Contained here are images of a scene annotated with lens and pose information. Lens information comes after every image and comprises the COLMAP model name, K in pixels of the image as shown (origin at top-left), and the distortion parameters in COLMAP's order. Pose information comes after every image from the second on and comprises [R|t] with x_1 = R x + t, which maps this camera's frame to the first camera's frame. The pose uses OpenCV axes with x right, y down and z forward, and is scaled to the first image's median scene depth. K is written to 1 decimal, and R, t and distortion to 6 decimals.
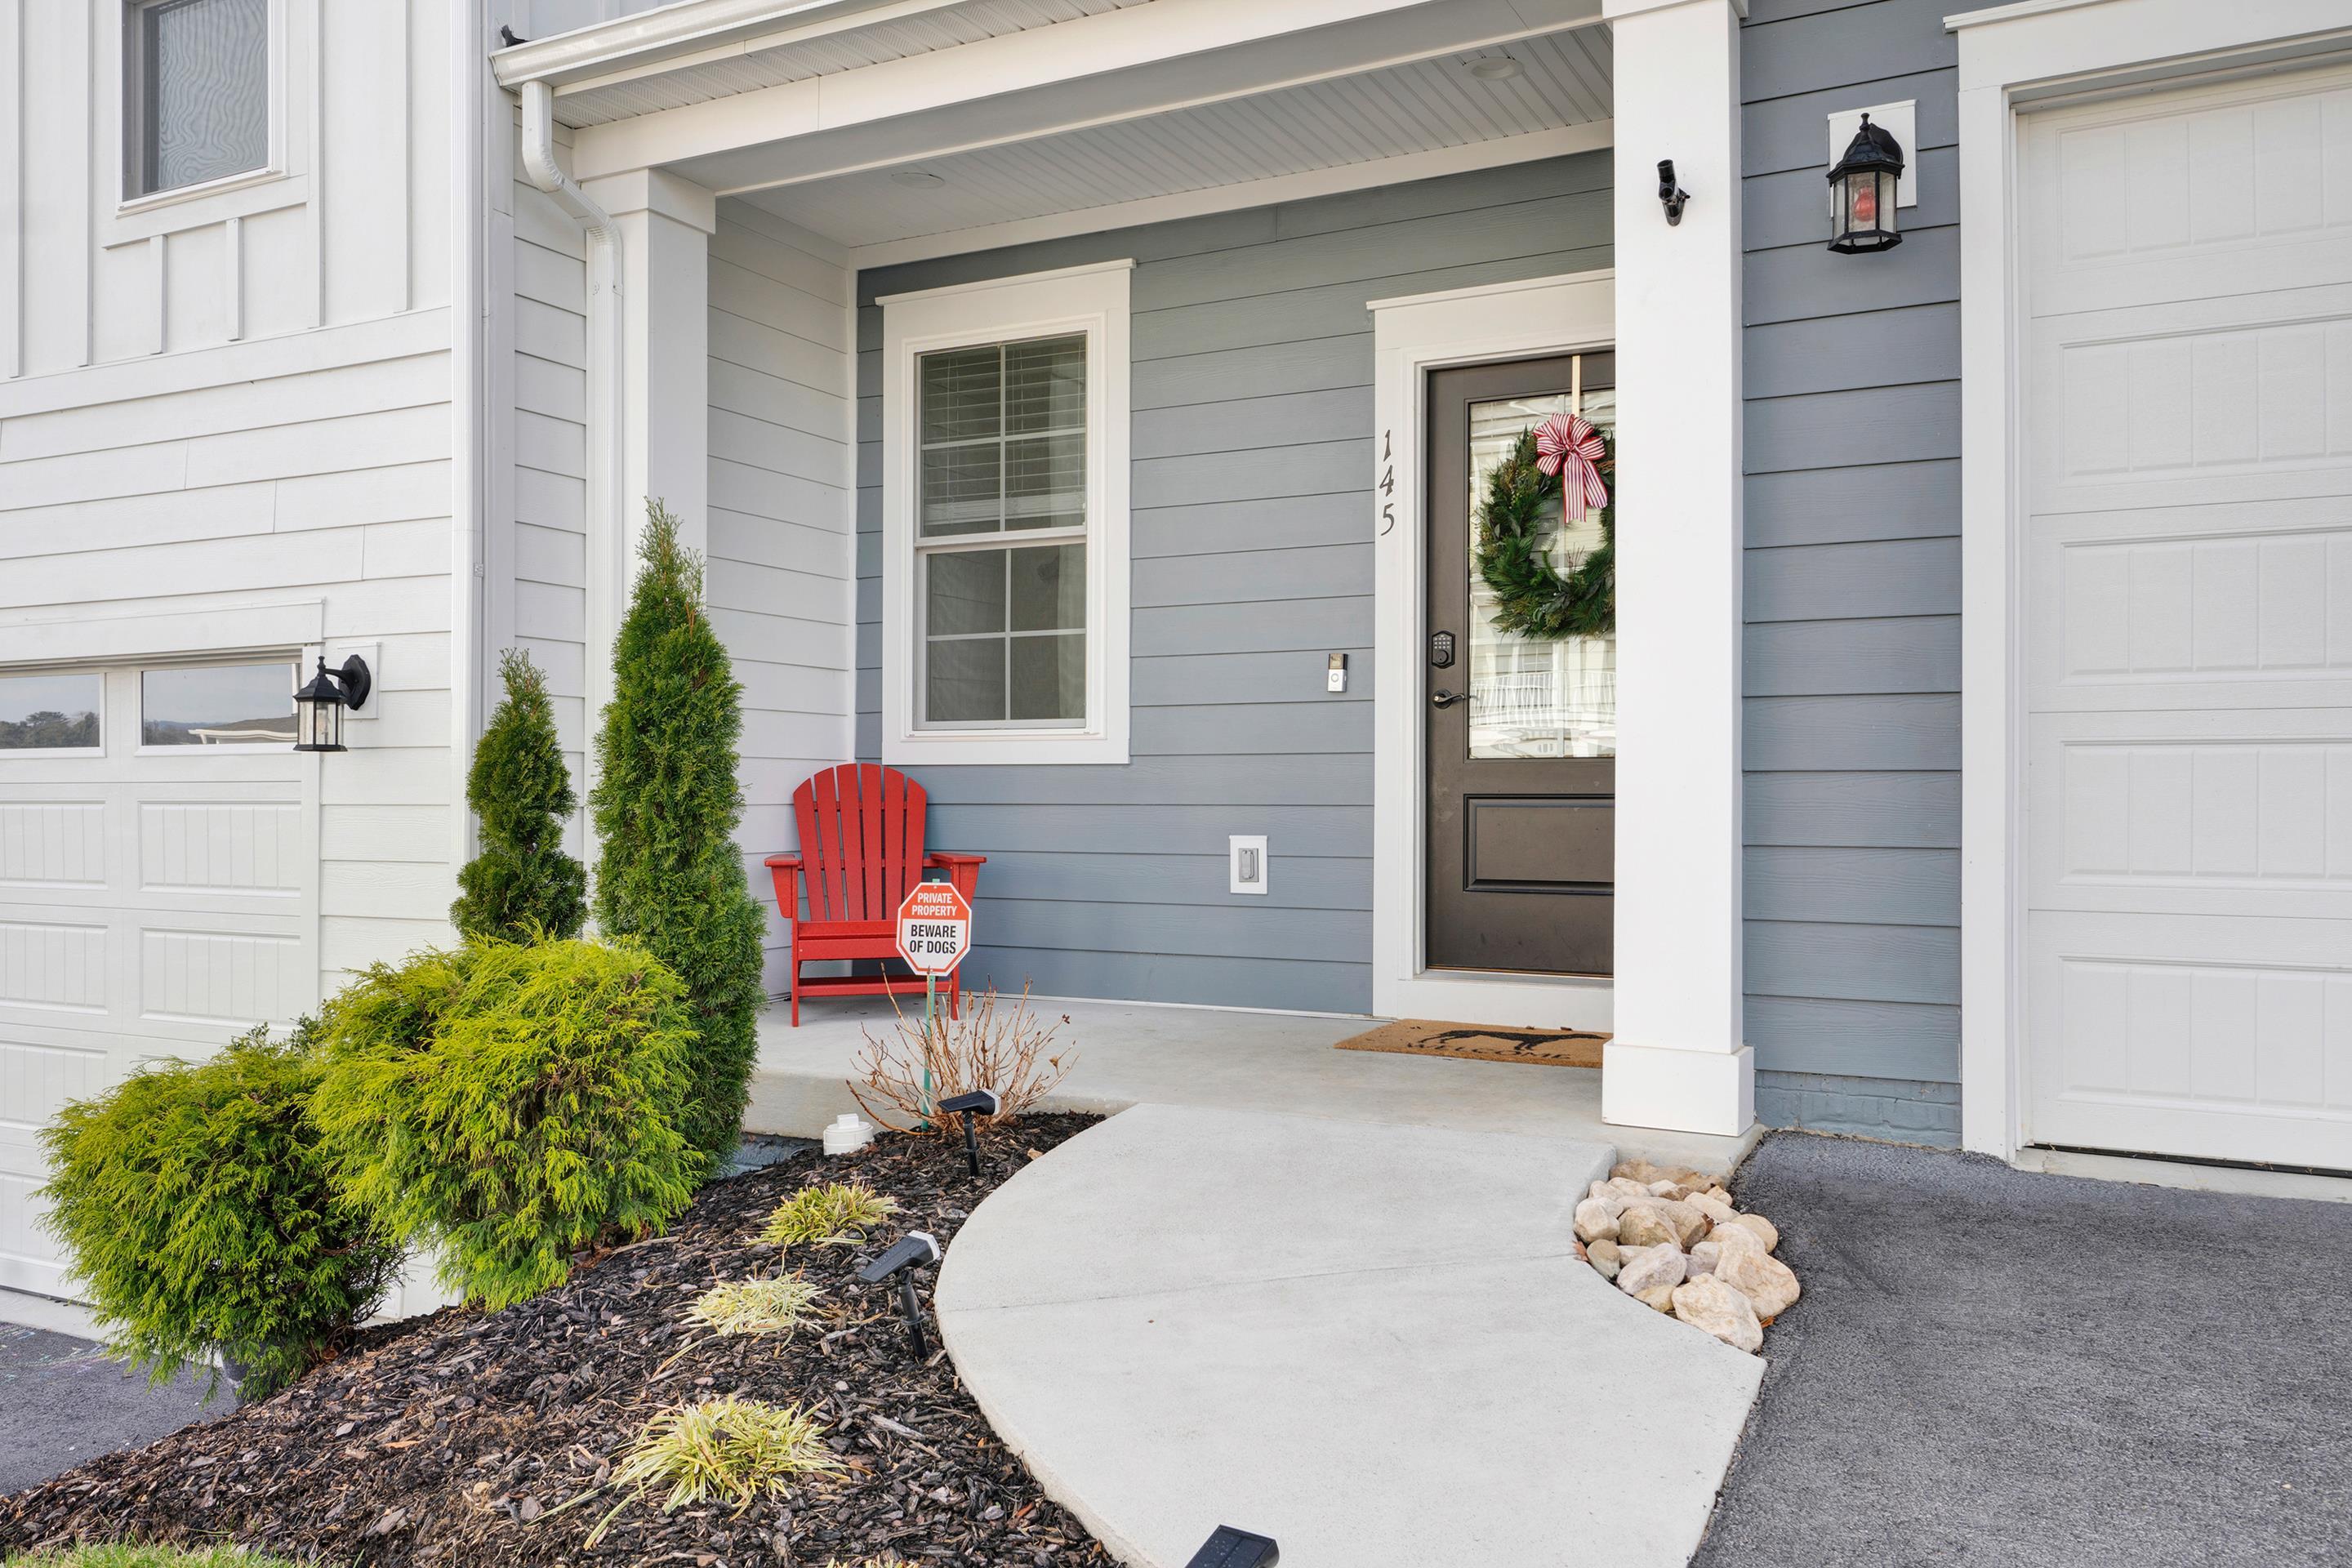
lens RADIAL K [[1797.8, 0, 1176.0], [0, 1797.8, 784.0], [0, 0, 1]] dist [-0.005557, -0.006705]
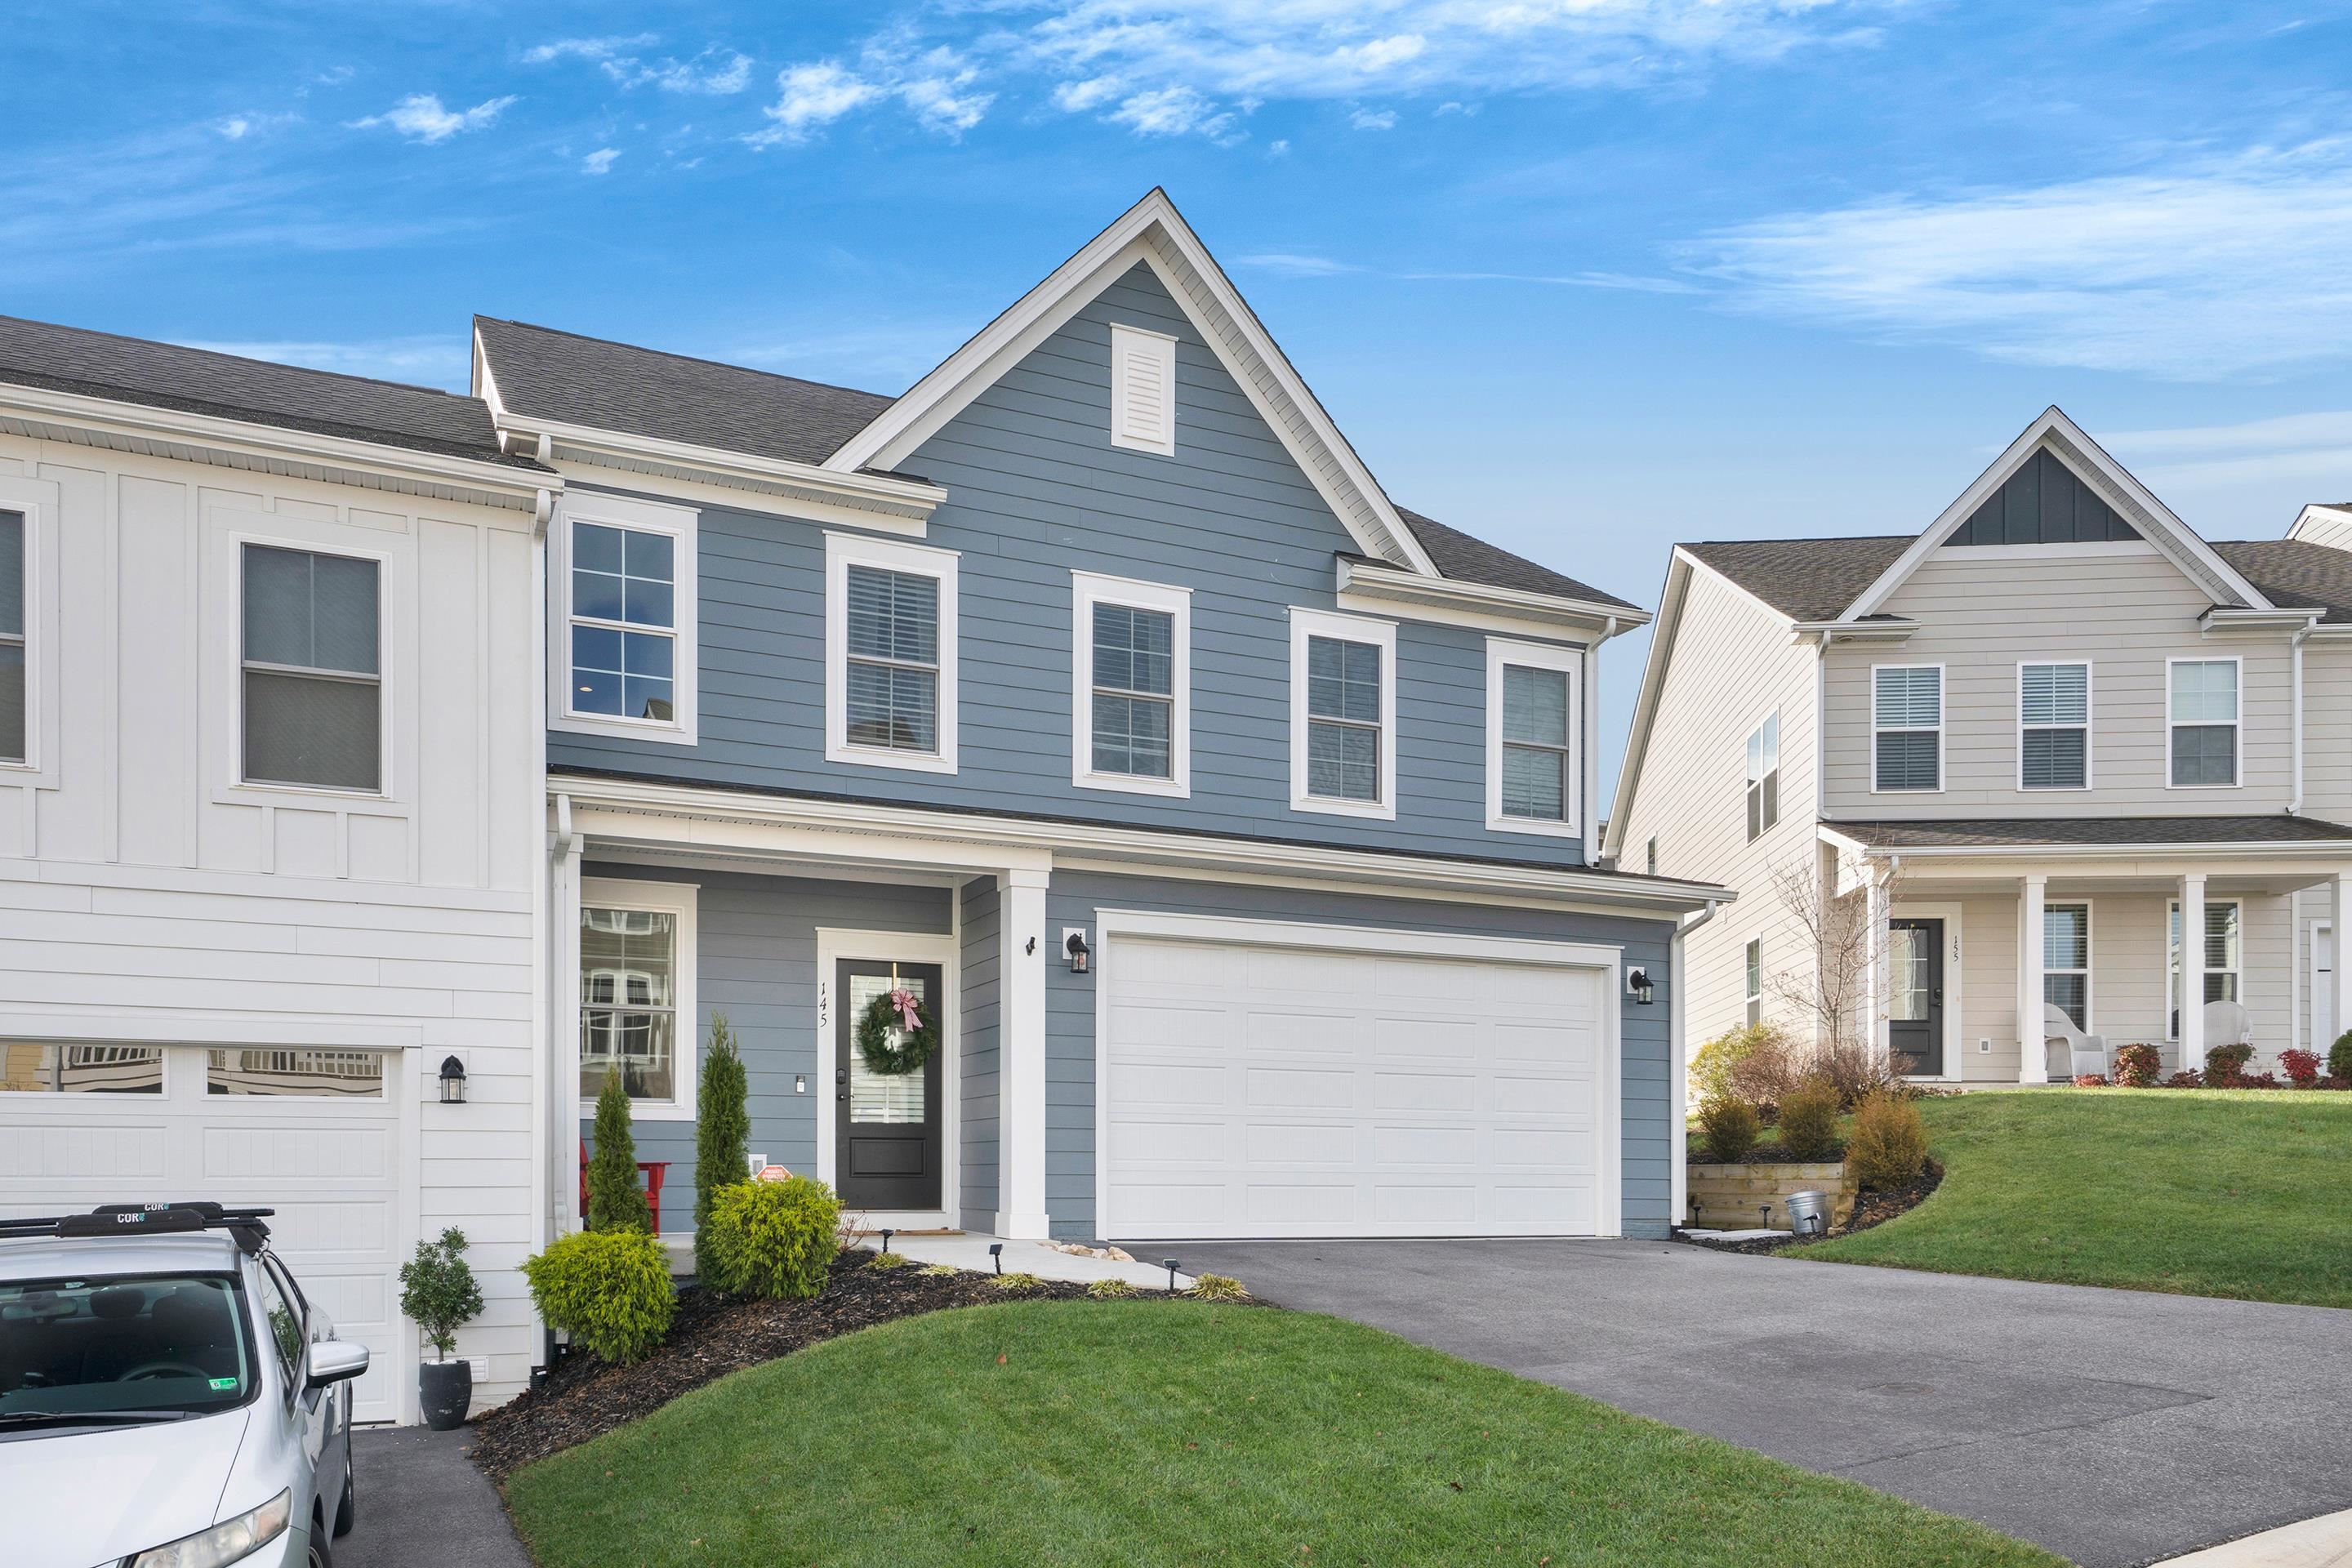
lens RADIAL K [[1607.1, 0, 1176.0], [0, 1607.1, 784.0], [0, 0, 1]] dist [0.002582, 0.001400]
pose [[0.627996, 0.186597, 0.755515, -1.287740], [-0.000568, 0.970938, -0.239330, 0.060494], [-0.778217, 0.149869, 0.609851, -0.732948]]
